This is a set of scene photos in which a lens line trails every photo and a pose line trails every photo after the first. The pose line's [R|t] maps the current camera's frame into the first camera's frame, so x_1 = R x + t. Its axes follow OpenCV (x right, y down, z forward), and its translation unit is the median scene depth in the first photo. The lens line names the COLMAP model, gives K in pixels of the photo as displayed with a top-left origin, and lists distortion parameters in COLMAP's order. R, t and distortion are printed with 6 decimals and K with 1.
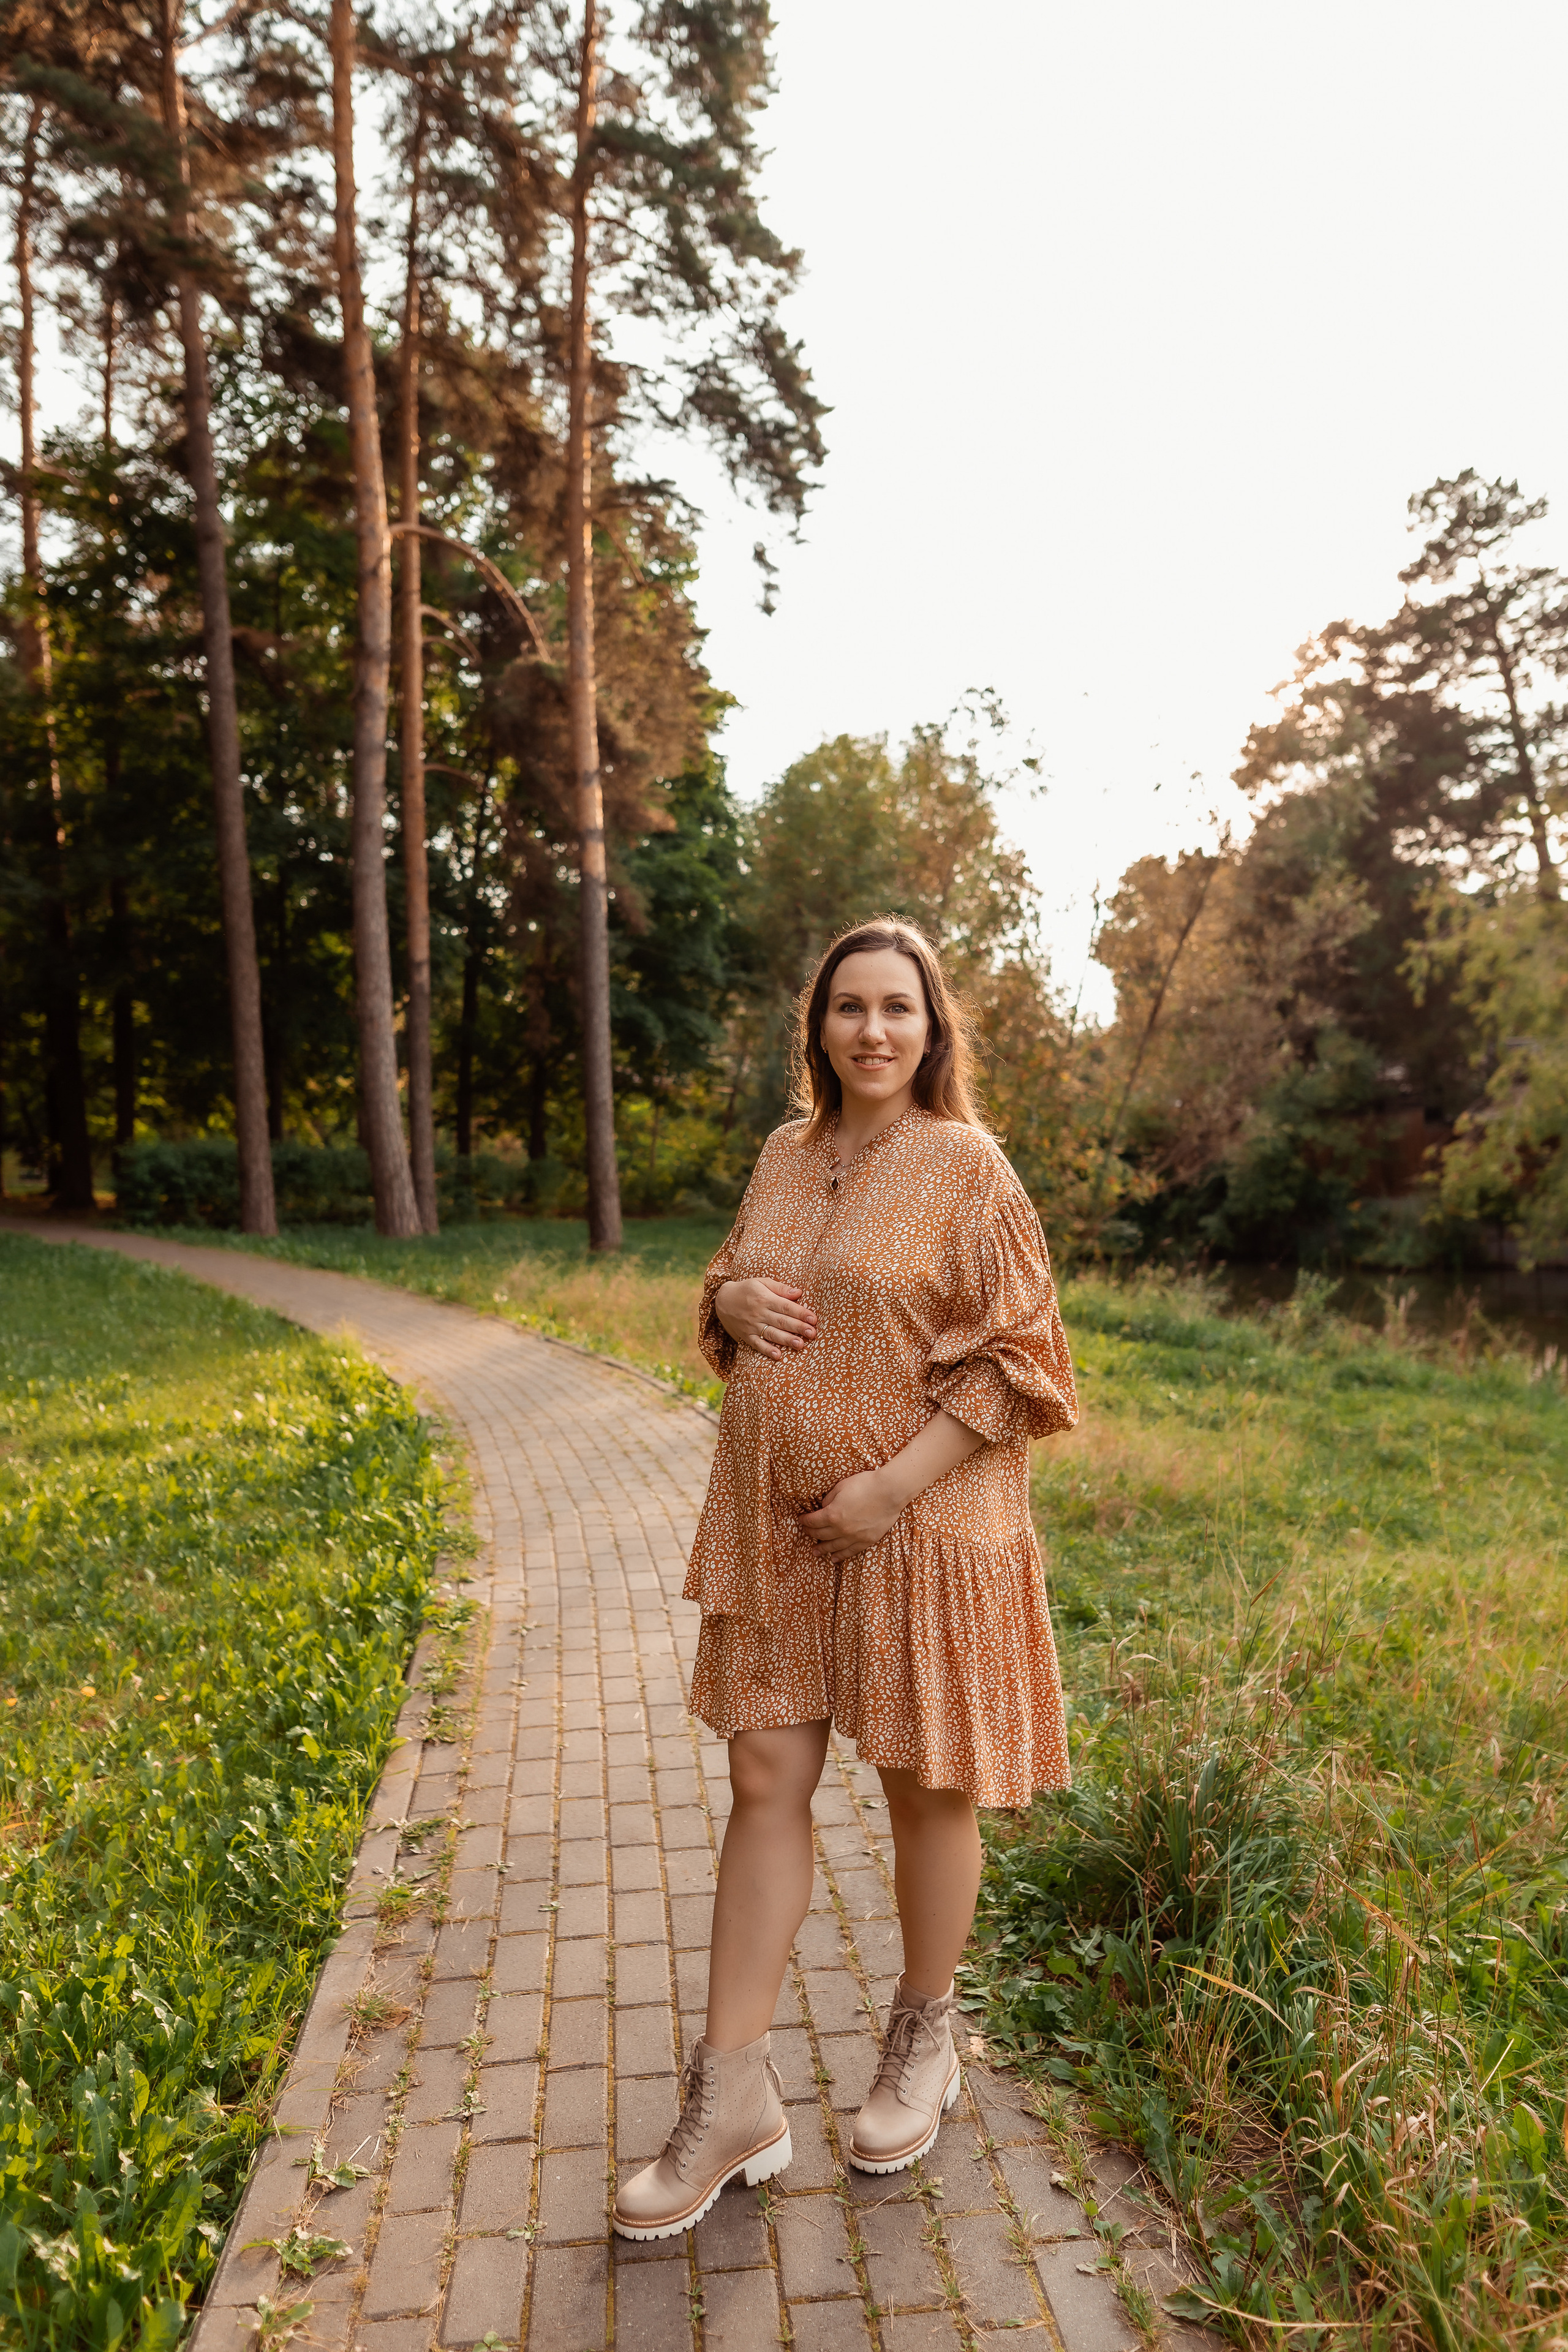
lens RADIAL K [[1689.2, 0, 791.0], [0, 1689.2, 1140.2], [0, 0, 1]] dist [-0.001101, 0.000959]
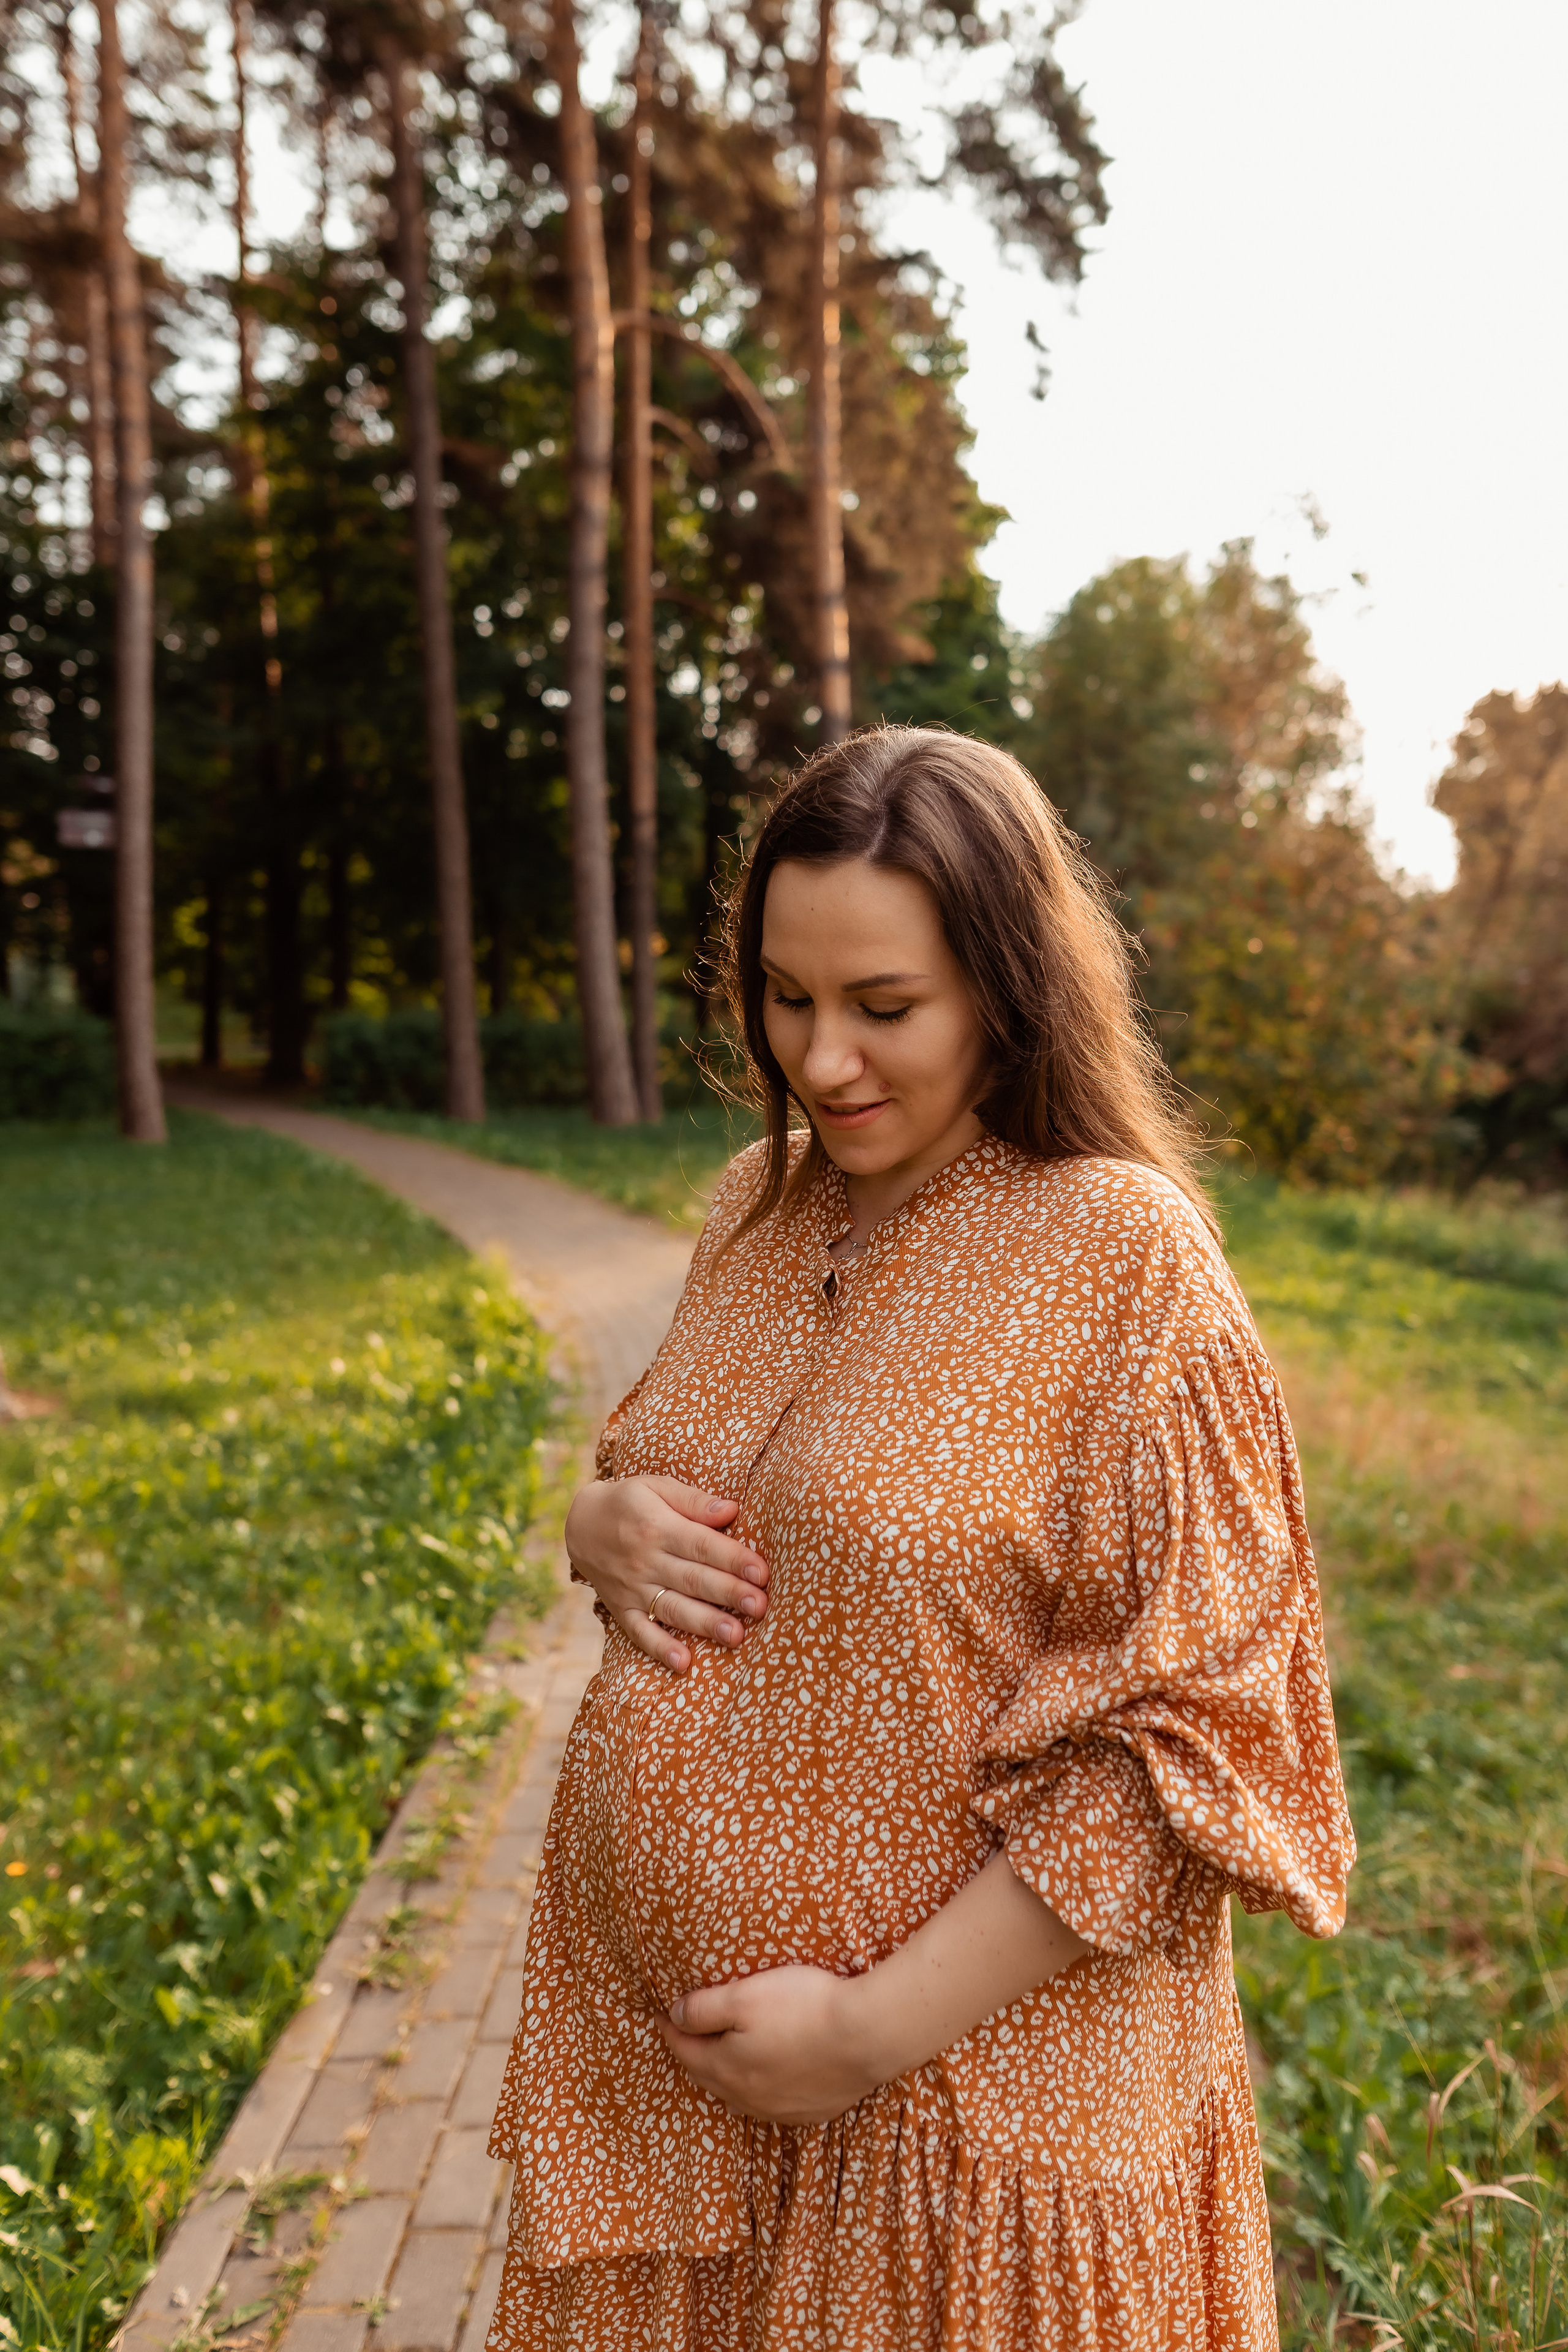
lens RADIAL K [[1843.1, 0, 838.3], [0, 1843.1, 1049.4], [0, 0, 1]] dist [0.001022, 0.004323]
pose [[0.991428, 0.012982, -0.130008, 0.009139], [-0.010176, 0.999701, 0.022223, -0.004417], [0.130258, -0.020709, 0.991264, 0.050477]]
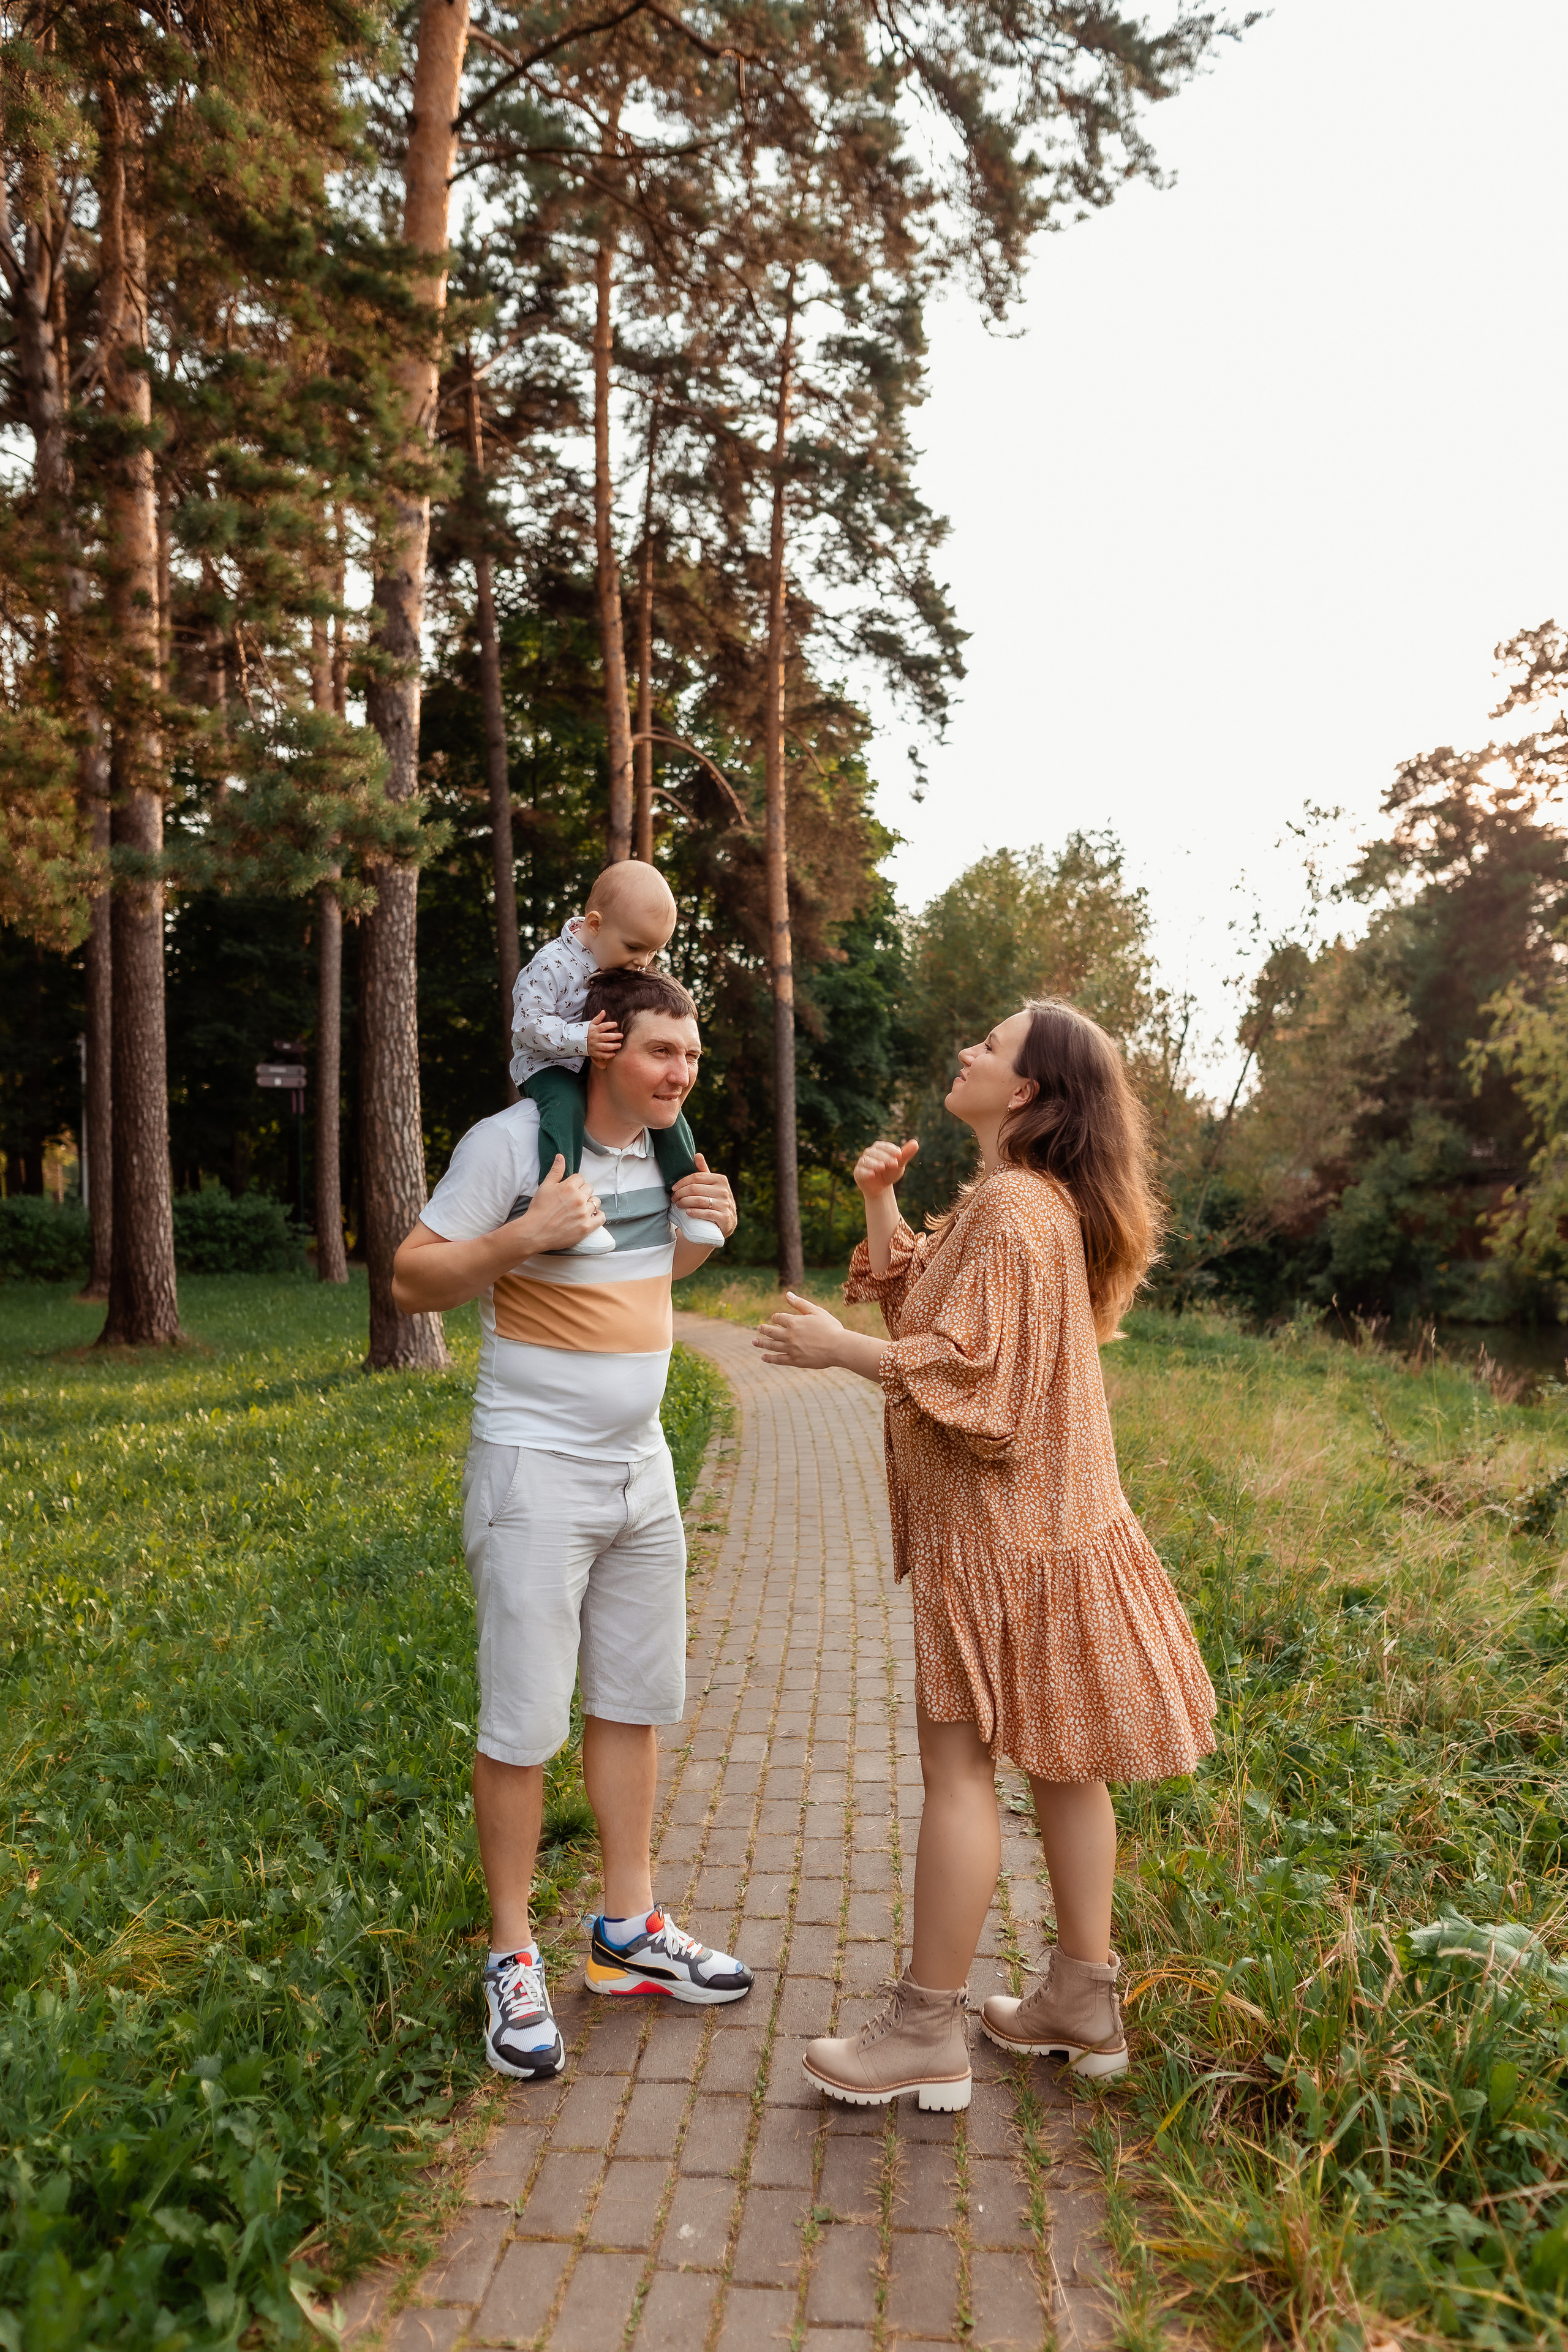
lens RADIAL K [[1623.1, 0, 788.1], [0, 1623.1, 1173.0], [0, 0, 1]] dist [-0.000600, 0.001333]
pose [[0.993898, 0.005518, -0.110165, 0.022551], [-0.007914, 0.999741, -0.021324, 0.003275], [0.110018, 0.022066, 0.993685, -0.217033]]
